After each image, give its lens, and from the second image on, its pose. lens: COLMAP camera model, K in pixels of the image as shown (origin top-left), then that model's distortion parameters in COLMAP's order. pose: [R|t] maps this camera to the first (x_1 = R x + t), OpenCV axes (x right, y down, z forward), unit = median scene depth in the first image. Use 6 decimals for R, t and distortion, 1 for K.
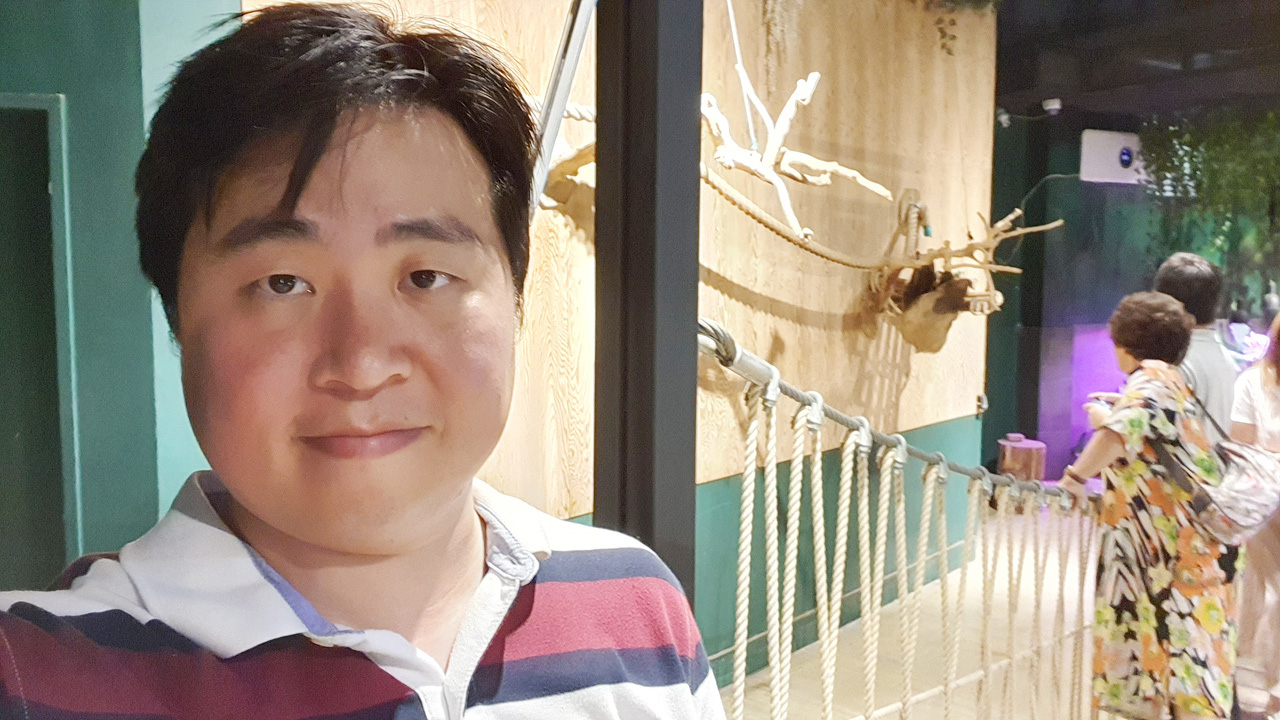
lens RADIAL K [[1096.5, 0, 646.0], [0, 1096.5, 361.8], [0, 0, 1]] dist [0.134158, -0.242273]
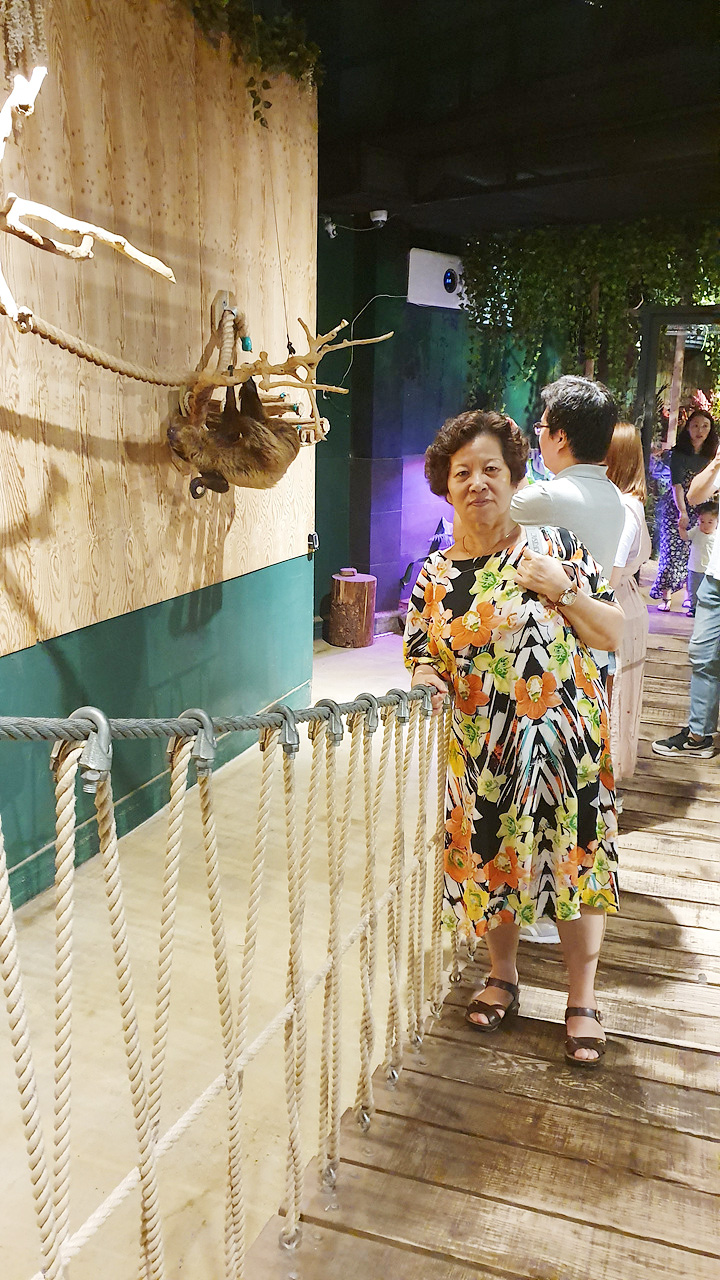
lens RADIAL K [[1043.7, 0, 360.0], [0, 1043.7, 640.0], [0, 0, 1]] dist [0.011683, 0.082172]
pose [[0.946054, -0.060498, 0.318311, 0.073182], [0.014214, 0.989217, 0.145765, -0.009848], [-0.323697, -0.133377, 0.936713, 0.204385]]
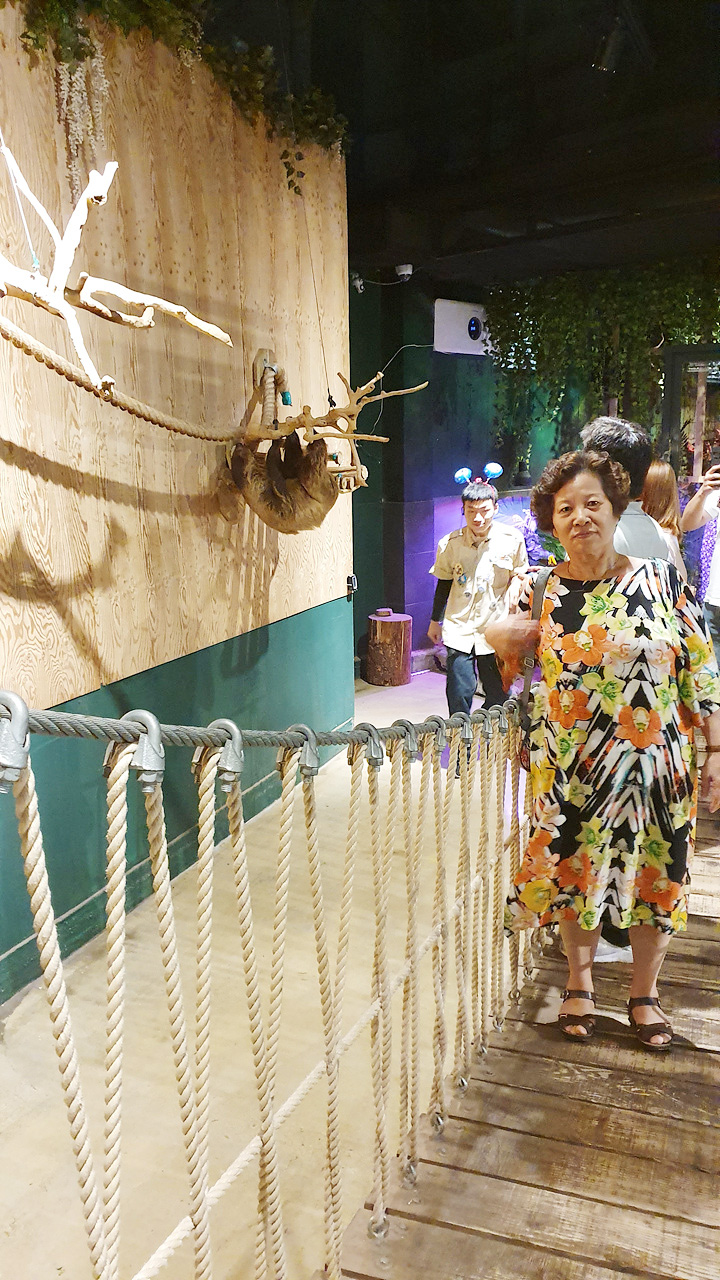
lens RADIAL K [[1037.6, 0, 360.0], [0, 1037.6, 640.0], [0, 0, 1]] dist [0.049527, -0.002914]
pose [[0.952694, -0.076246, 0.294212, 0.053101], [0.047220, 0.993399, 0.104540, -0.009924], [-0.300240, -0.085702, 0.950006, 0.181128]]
